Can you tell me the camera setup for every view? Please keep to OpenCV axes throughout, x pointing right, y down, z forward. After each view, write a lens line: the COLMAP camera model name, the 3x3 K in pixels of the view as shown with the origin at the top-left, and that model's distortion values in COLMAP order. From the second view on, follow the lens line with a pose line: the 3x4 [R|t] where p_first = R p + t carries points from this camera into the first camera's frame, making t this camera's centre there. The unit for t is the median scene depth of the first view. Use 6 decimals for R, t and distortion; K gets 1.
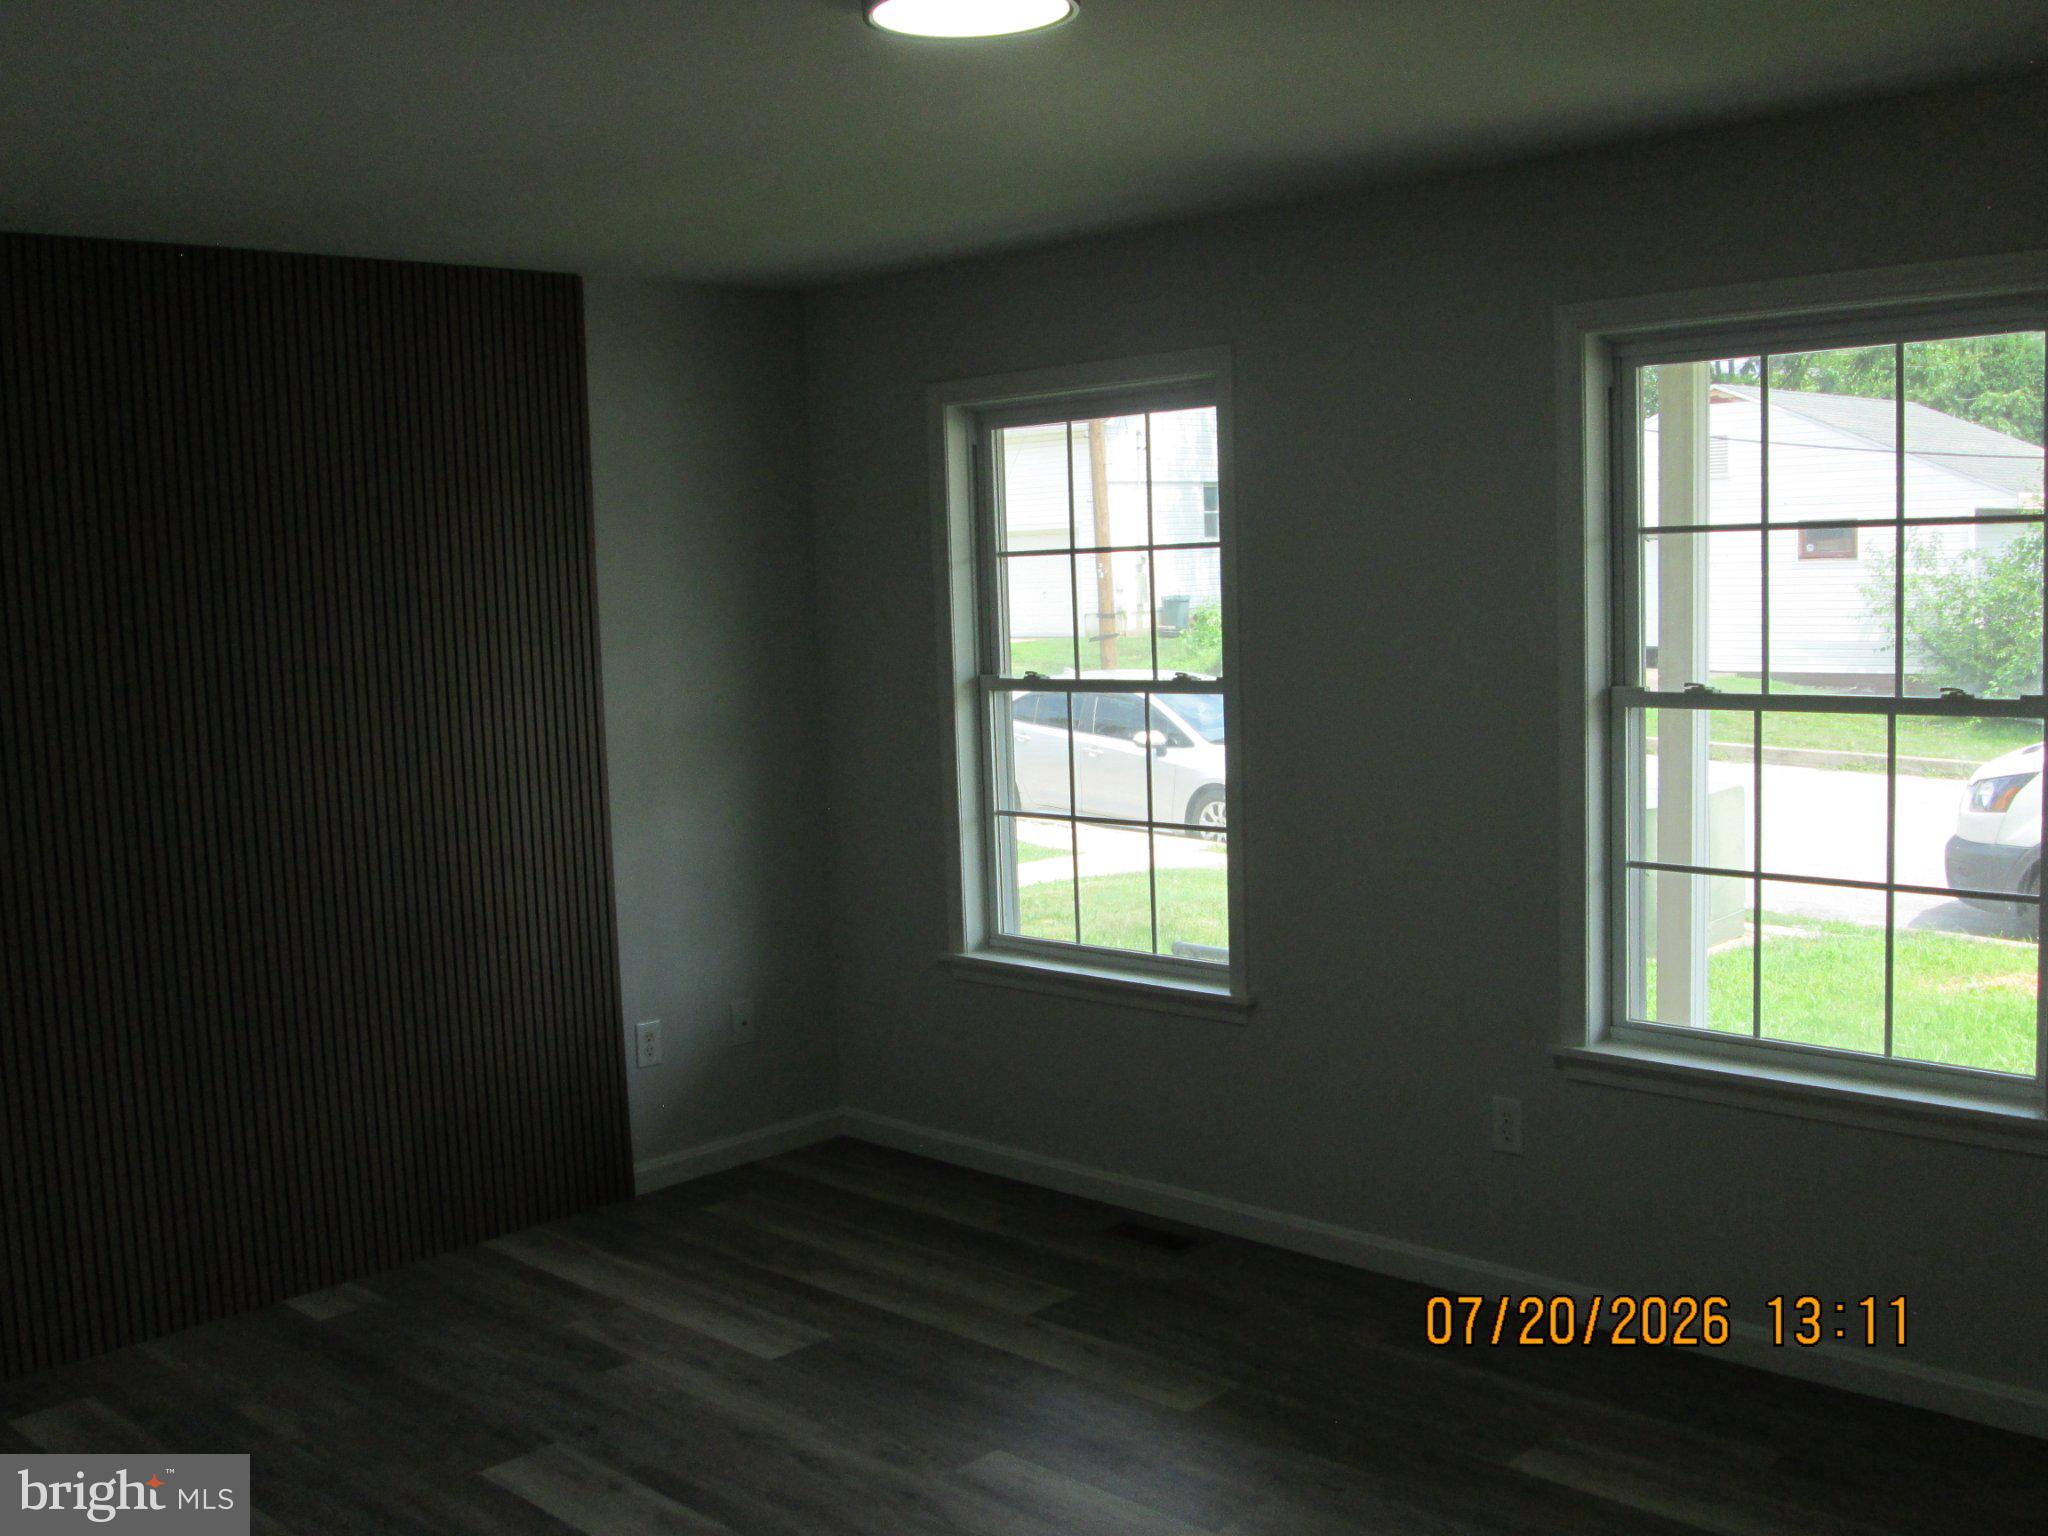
lens RADIAL K [[2067.2, 0, 1025.9], [0, 2067.2, 771.3], [0, 0, 1]] dist [-0.054087, 0.000000]
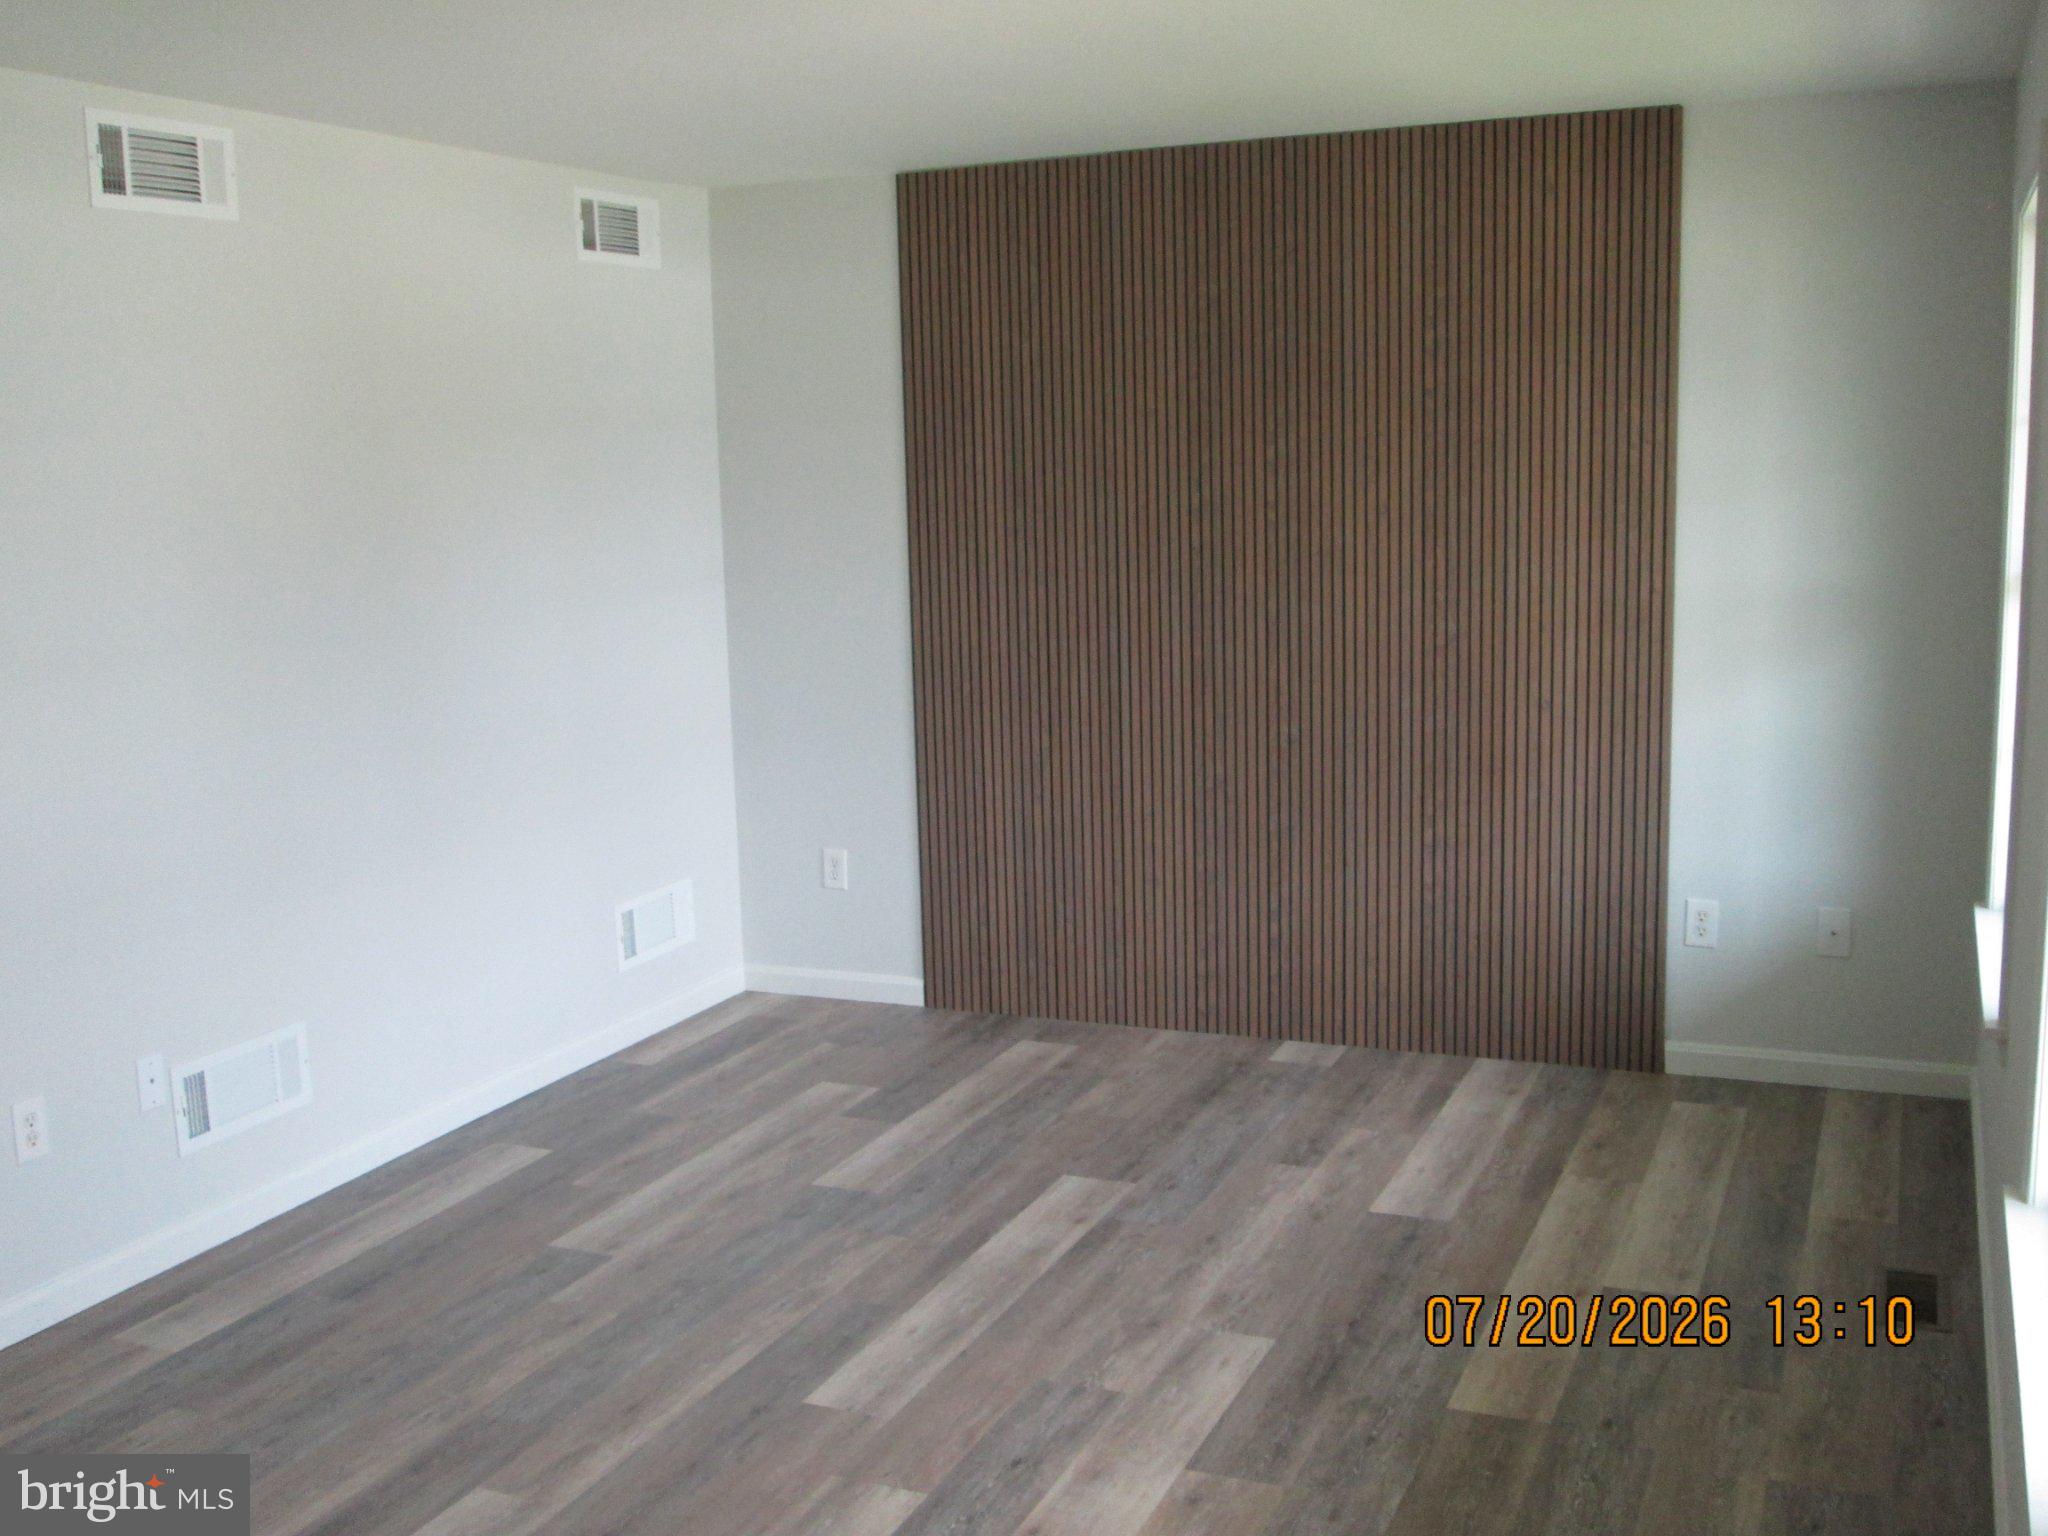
lens RADIAL K [[2067.2, 0, 1030.1], [0, 2067.2, 767.4], [0, 0, 1]] dist [-0.054087, 0.000000]
pose [[0.358058, 0.173985, -0.917346, 0.678034], [-0.085129, 0.984477, 0.153490, -0.069240], [0.929810, 0.023134, 0.367311, 0.440642]]
